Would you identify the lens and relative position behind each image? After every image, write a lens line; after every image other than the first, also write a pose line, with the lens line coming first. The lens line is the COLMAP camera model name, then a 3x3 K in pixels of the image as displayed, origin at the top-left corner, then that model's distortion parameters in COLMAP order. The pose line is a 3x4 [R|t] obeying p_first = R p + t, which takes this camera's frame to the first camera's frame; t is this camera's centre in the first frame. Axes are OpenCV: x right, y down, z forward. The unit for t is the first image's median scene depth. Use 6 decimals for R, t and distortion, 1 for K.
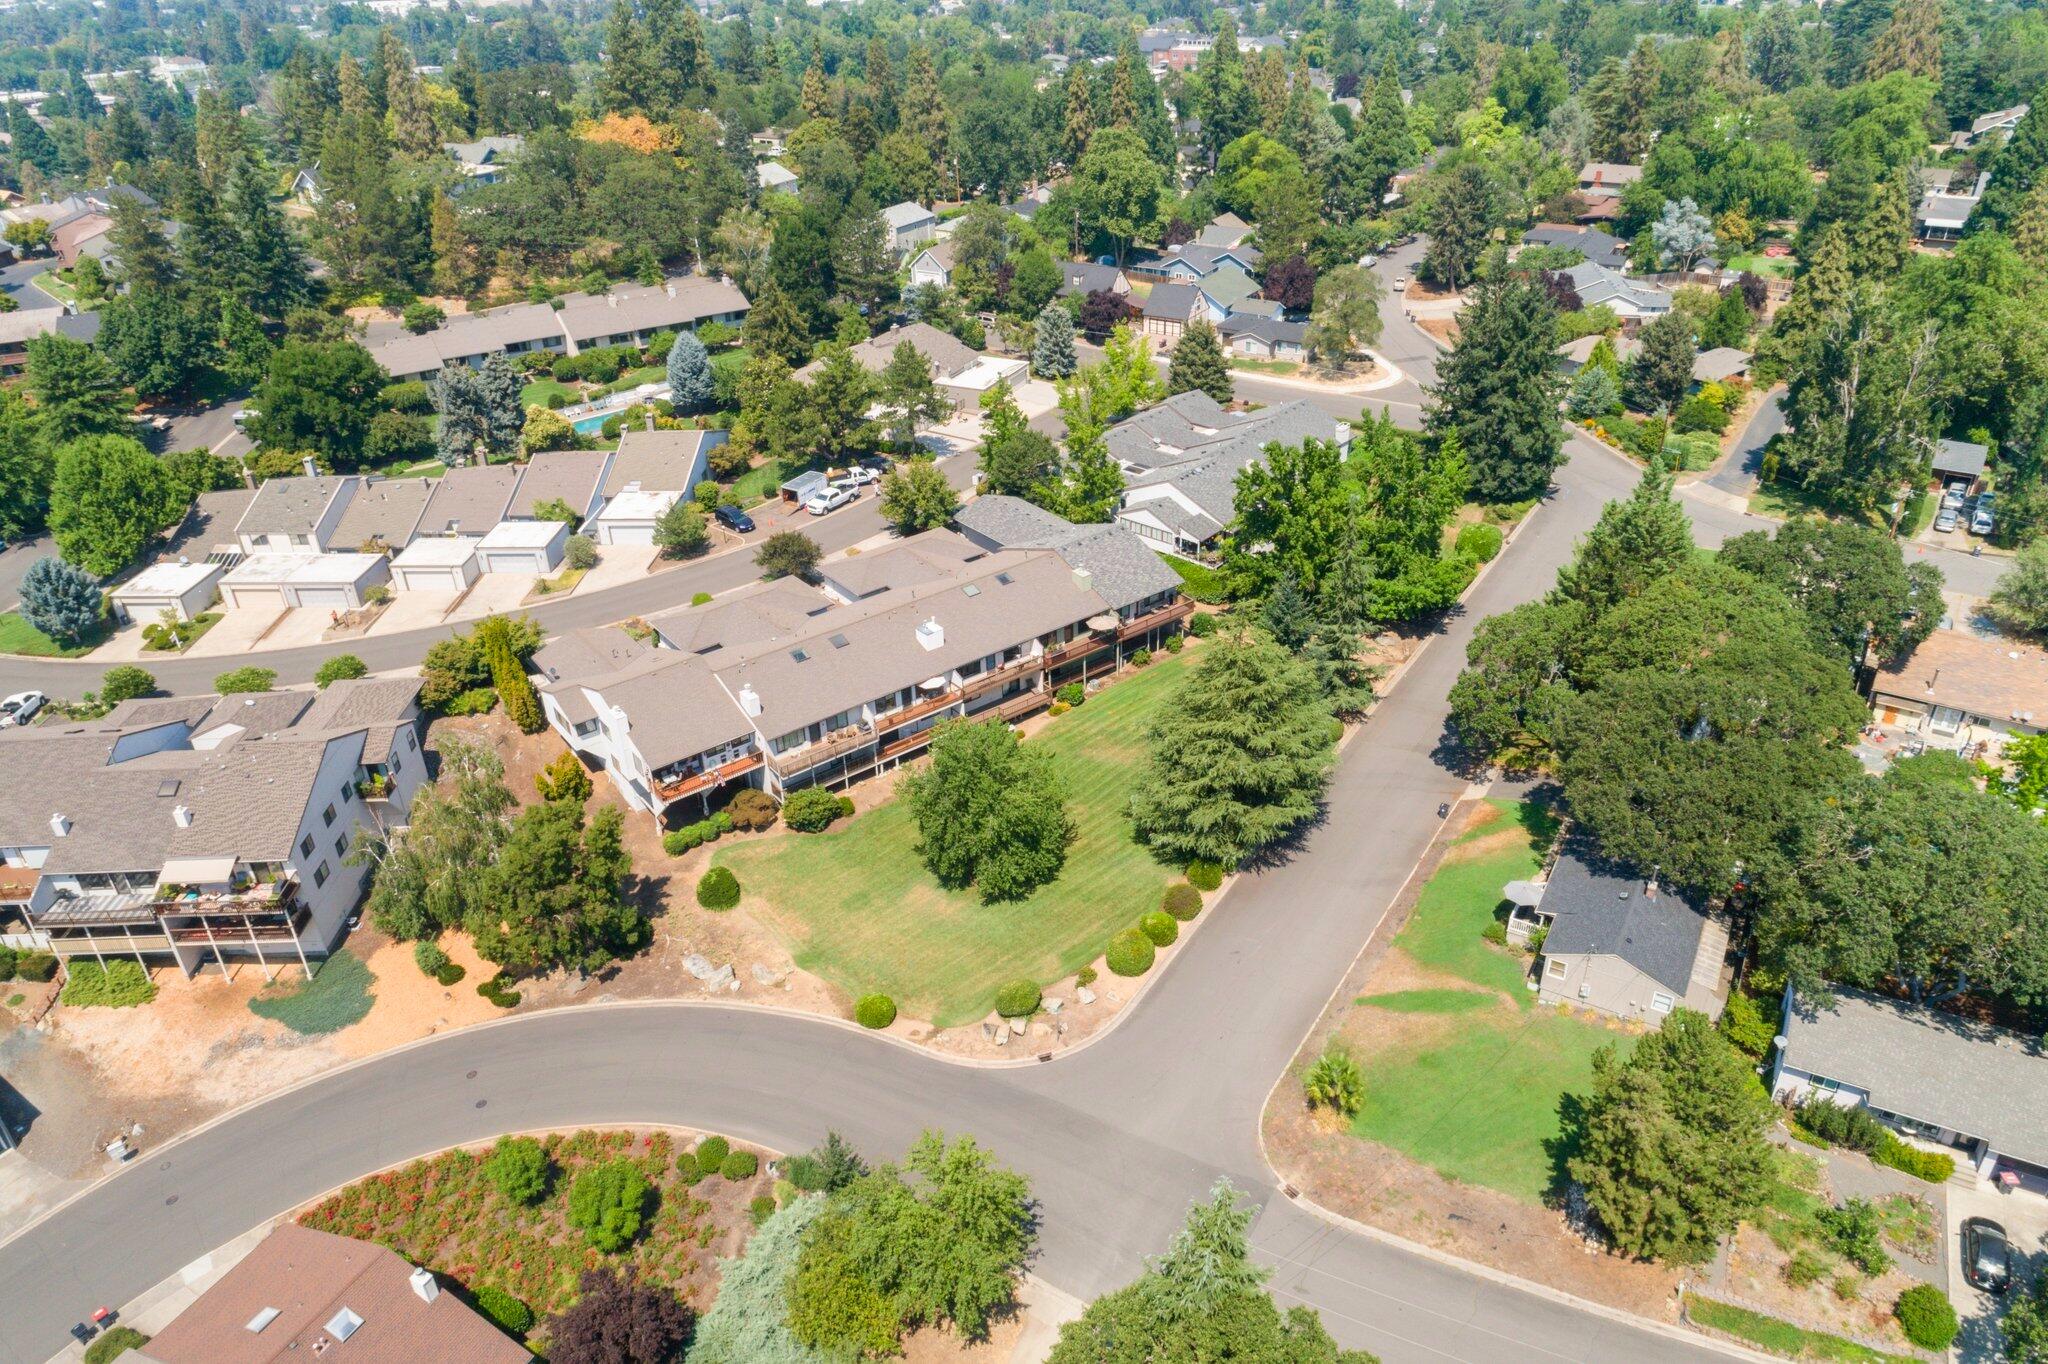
lens RADIAL K [[1394.8, 0, 1011.0], [0, 1394.8, 675.1], [0, 0, 1]] dist [0.002153, 0.005094]
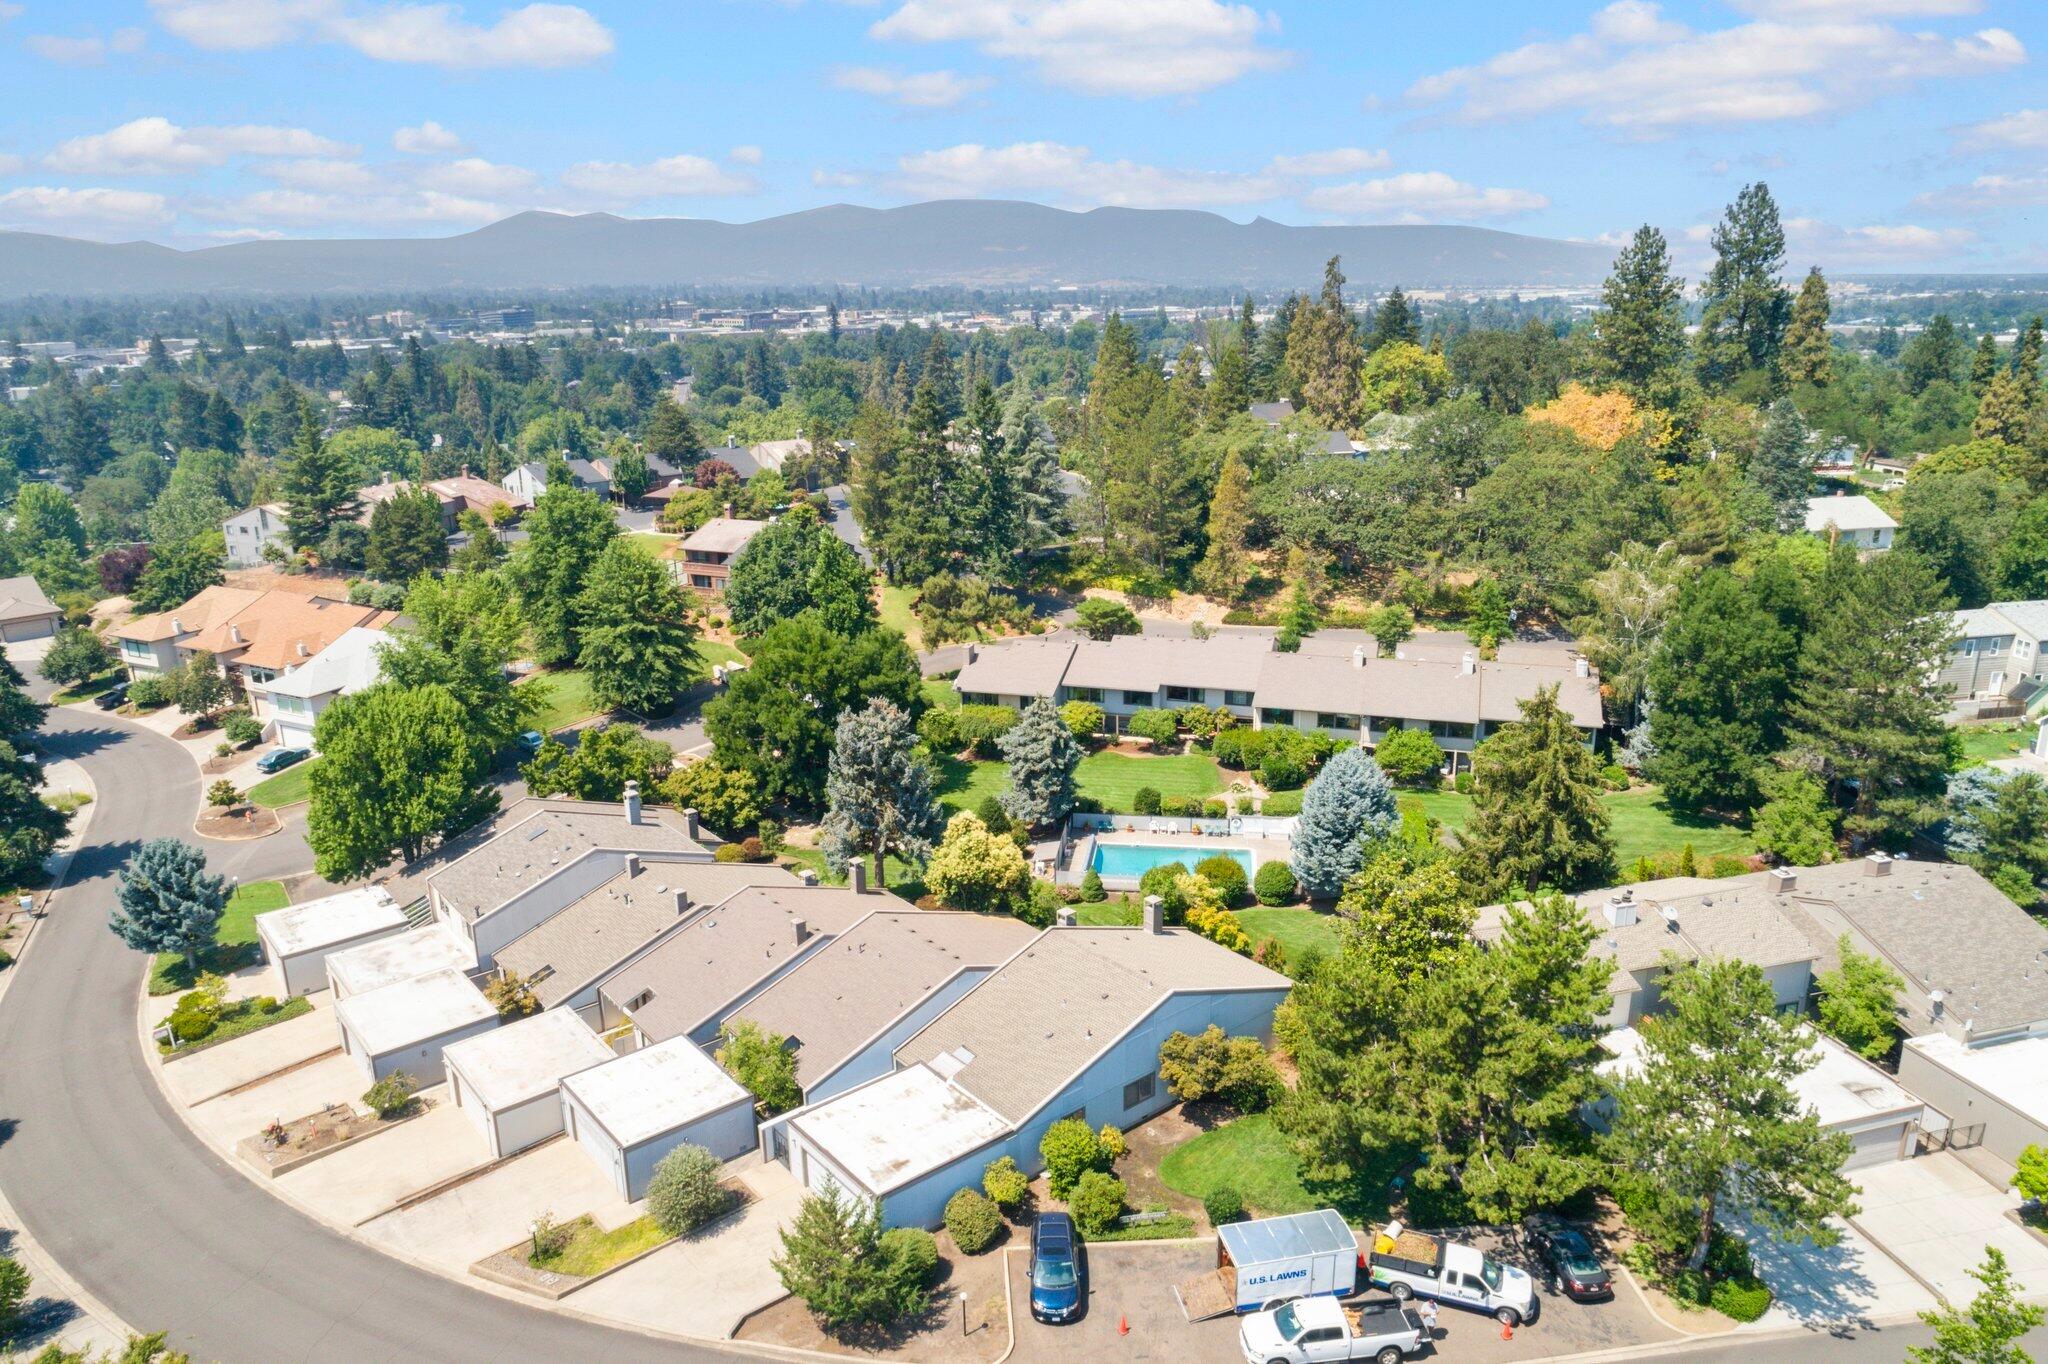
lens RADIAL K [[1394.8, 0, 1011.0], [0, 1394.8, 675.1], [0, 0, 1]] dist [0.002153, 0.005094]
pose [[0.685130, 0.226418, -0.692338, 0.022663], [-0.366779, 0.928414, -0.059337, -0.243919], [0.629342, 0.294589, 0.719129, 0.696812]]
